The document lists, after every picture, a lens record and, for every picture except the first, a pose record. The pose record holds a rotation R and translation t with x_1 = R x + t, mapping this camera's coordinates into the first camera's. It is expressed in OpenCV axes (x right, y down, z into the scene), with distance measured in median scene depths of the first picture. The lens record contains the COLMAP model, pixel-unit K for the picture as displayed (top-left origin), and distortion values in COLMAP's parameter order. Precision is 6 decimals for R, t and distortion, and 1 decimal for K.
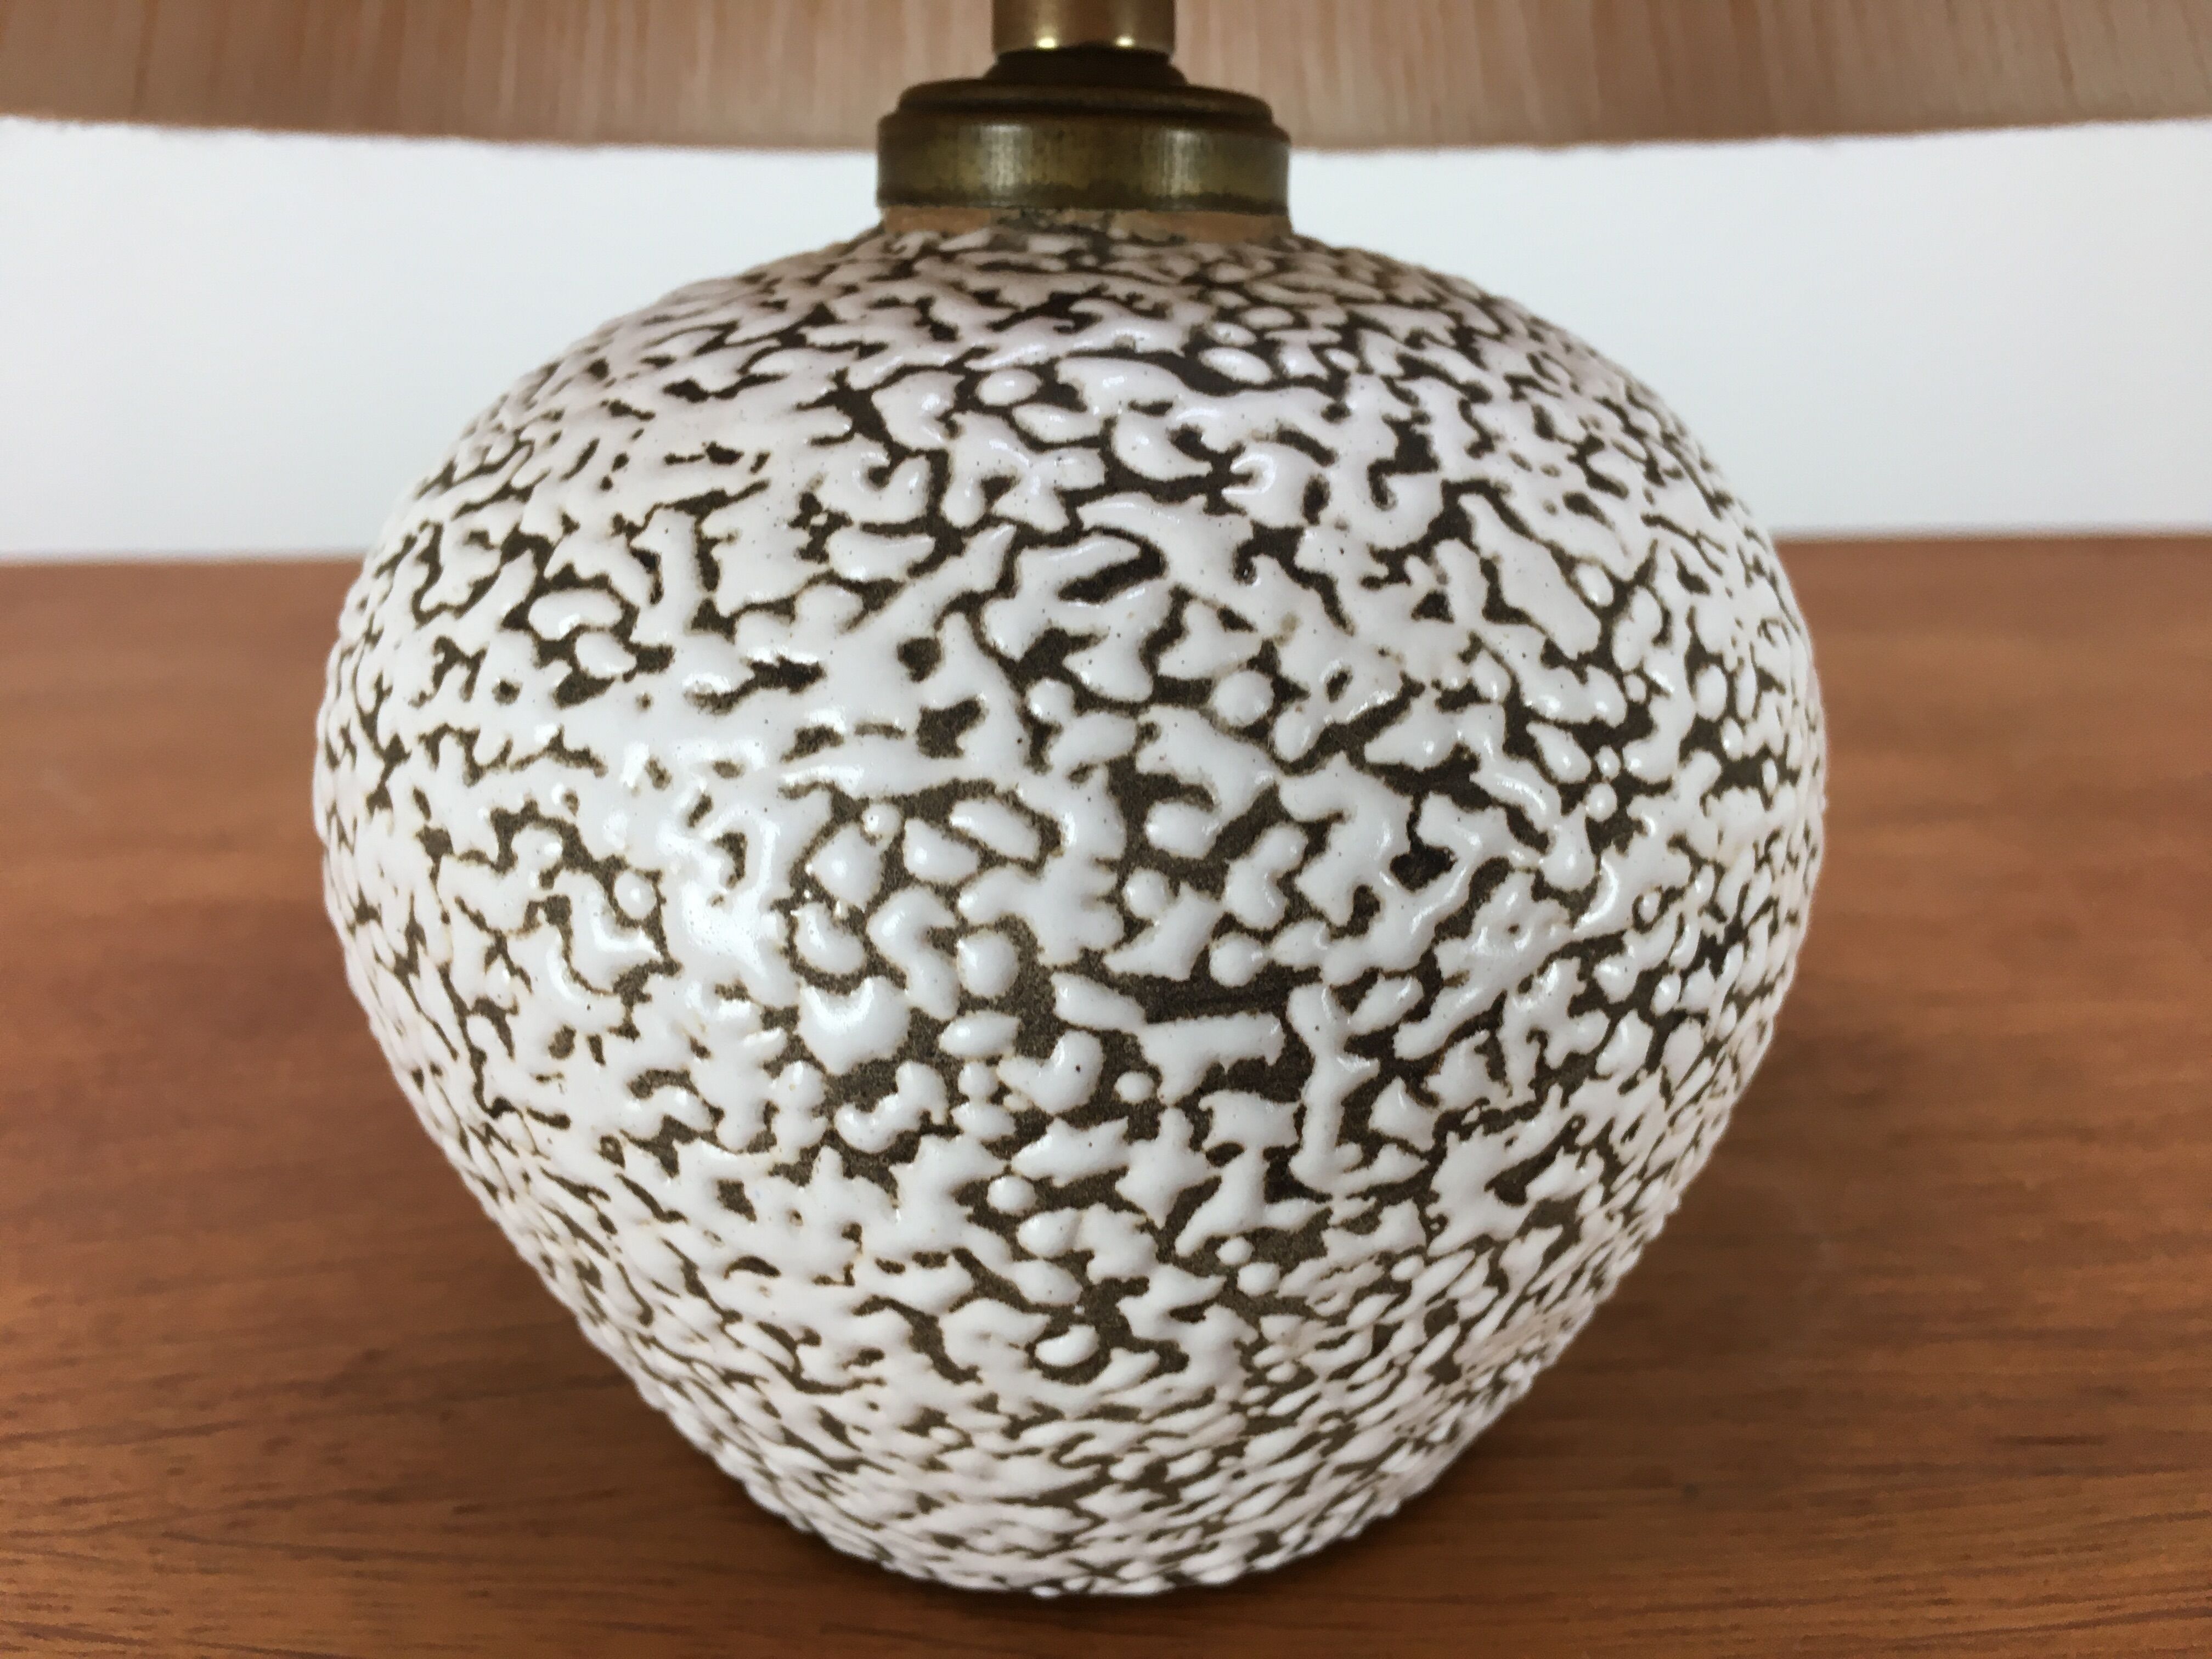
lens RADIAL K [[1927.1, 0, 1107.3], [0, 1927.1, 812.7], [0, 0, 1]] dist [0.024337, -0.039586]
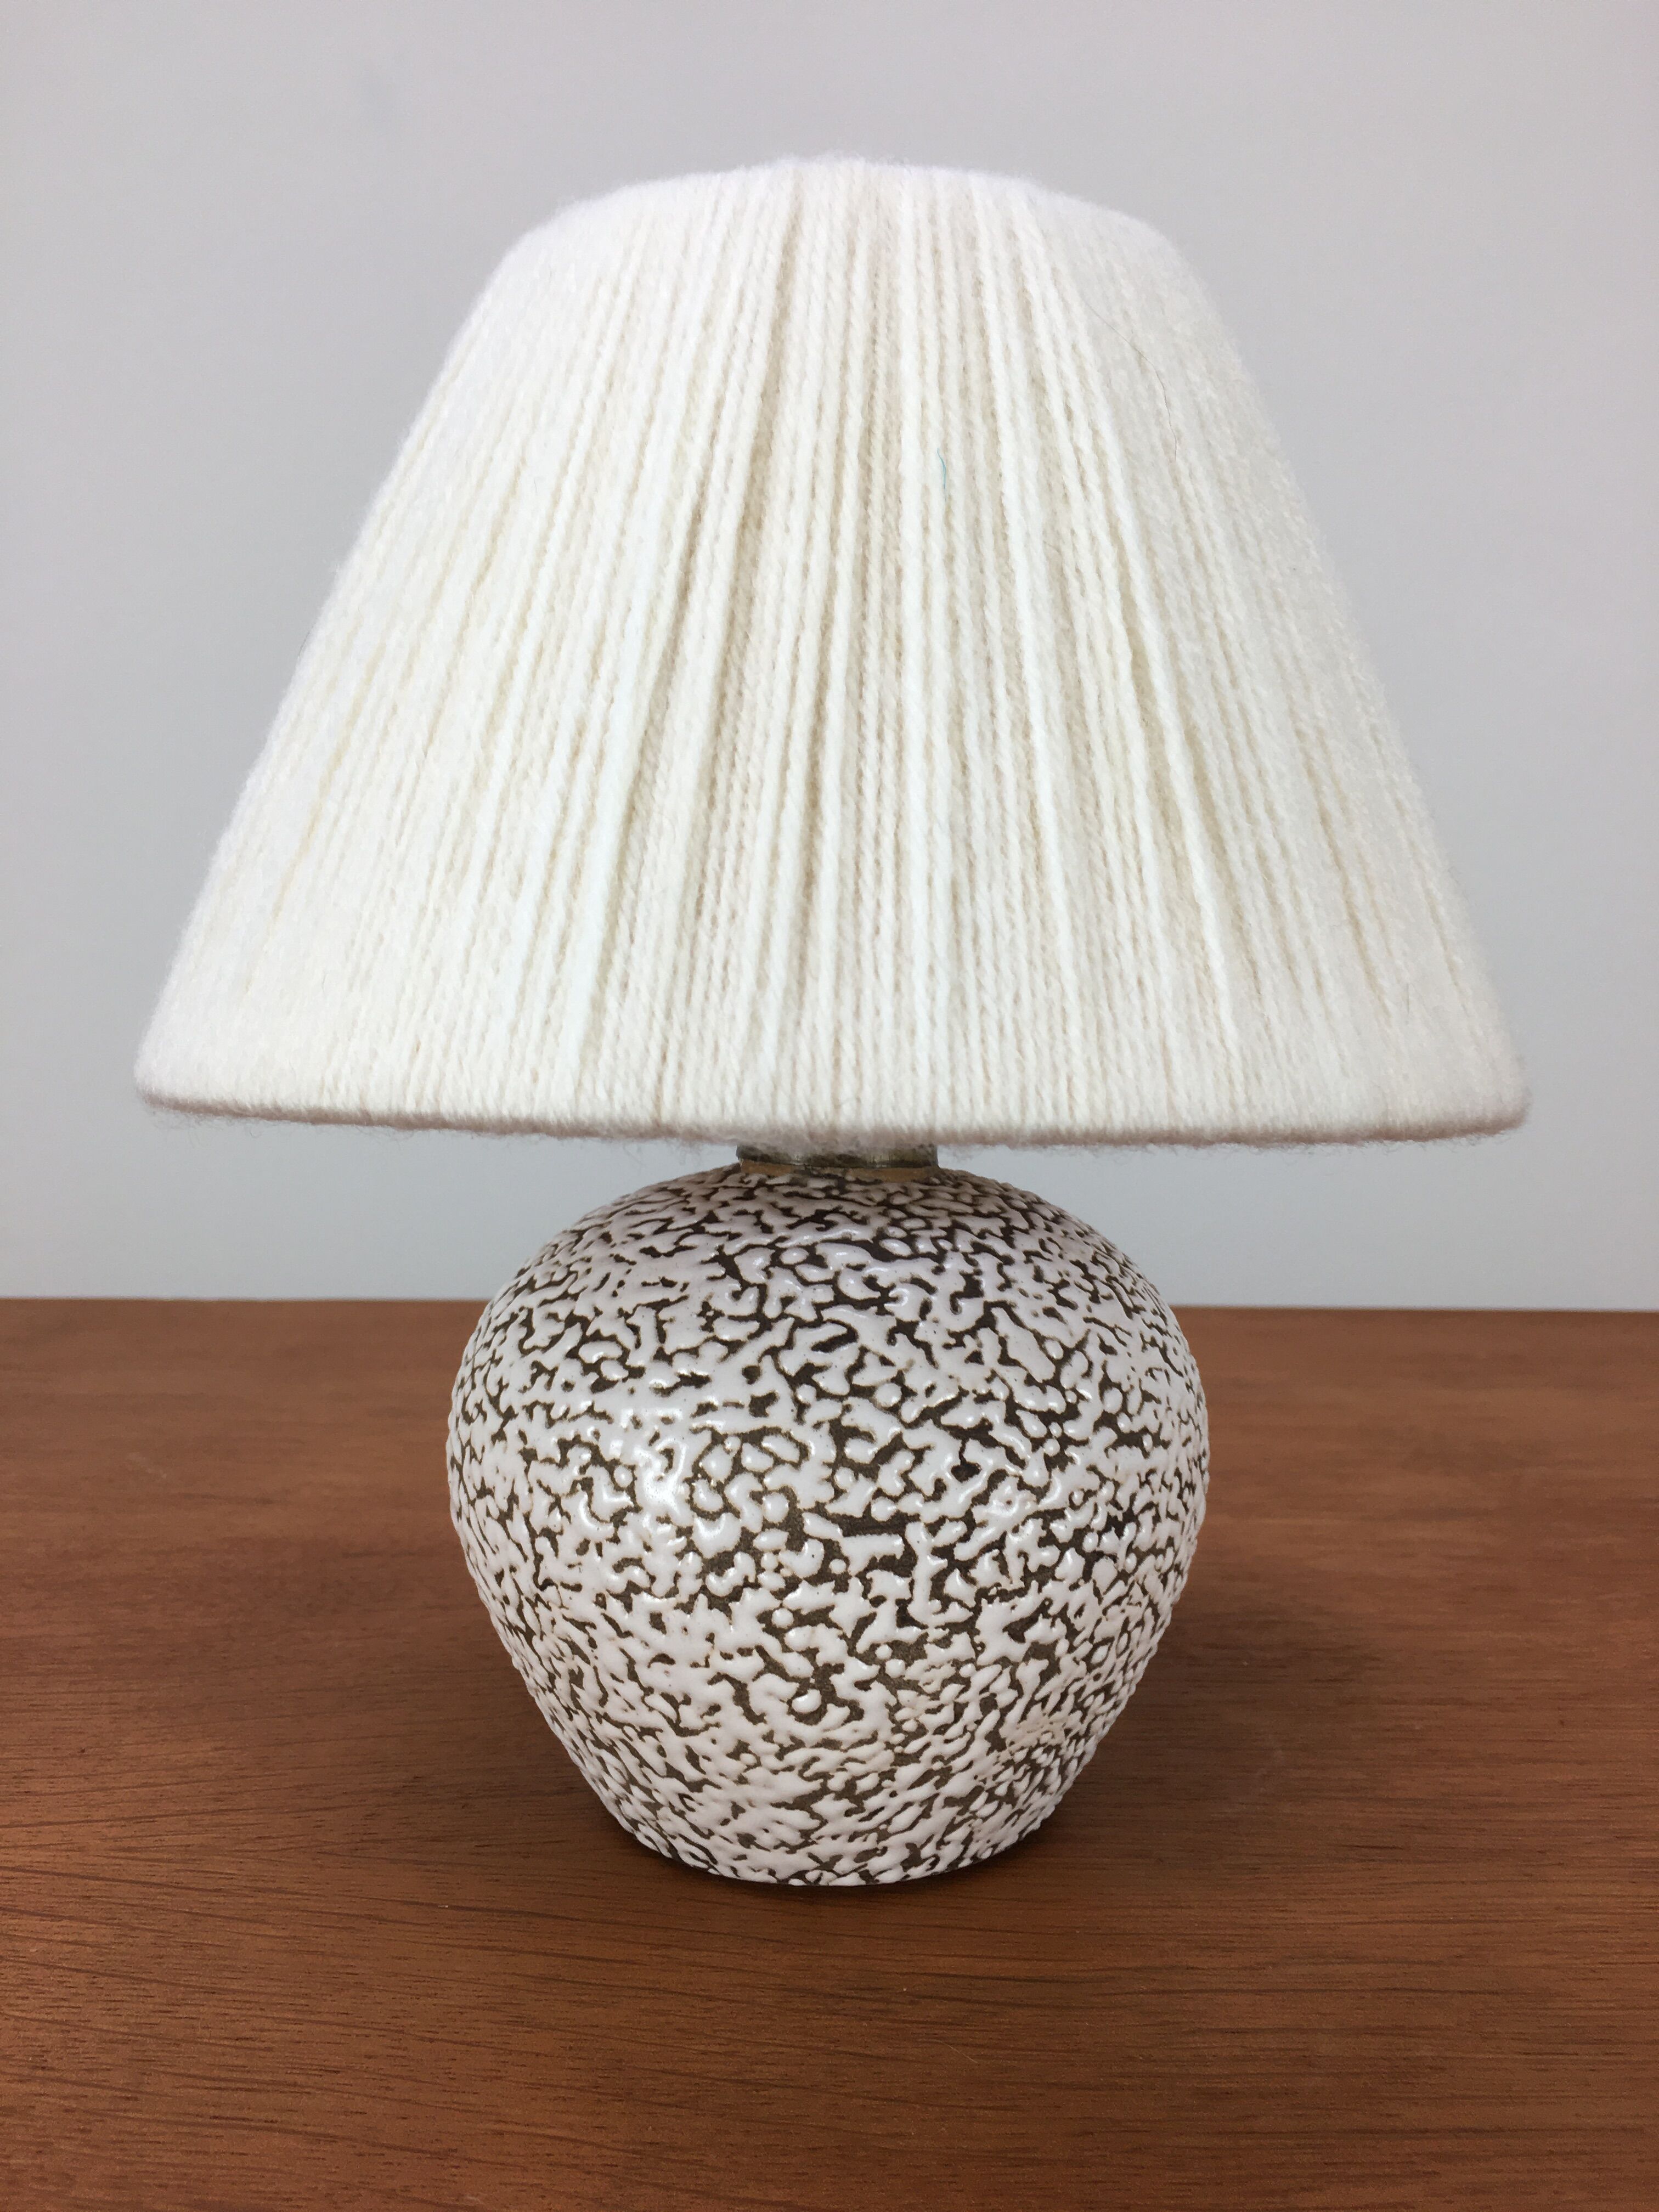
lens RADIAL K [[1927.1, 0, 828.2], [0, 1927.1, 1050.4], [0, 0, 1]] dist [0.024337, -0.039586]
pose [[0.998636, 0.015827, -0.049760, 0.095690], [-0.028114, 0.966010, -0.256970, 0.125515], [0.044002, 0.258018, 0.965137, -1.227948]]
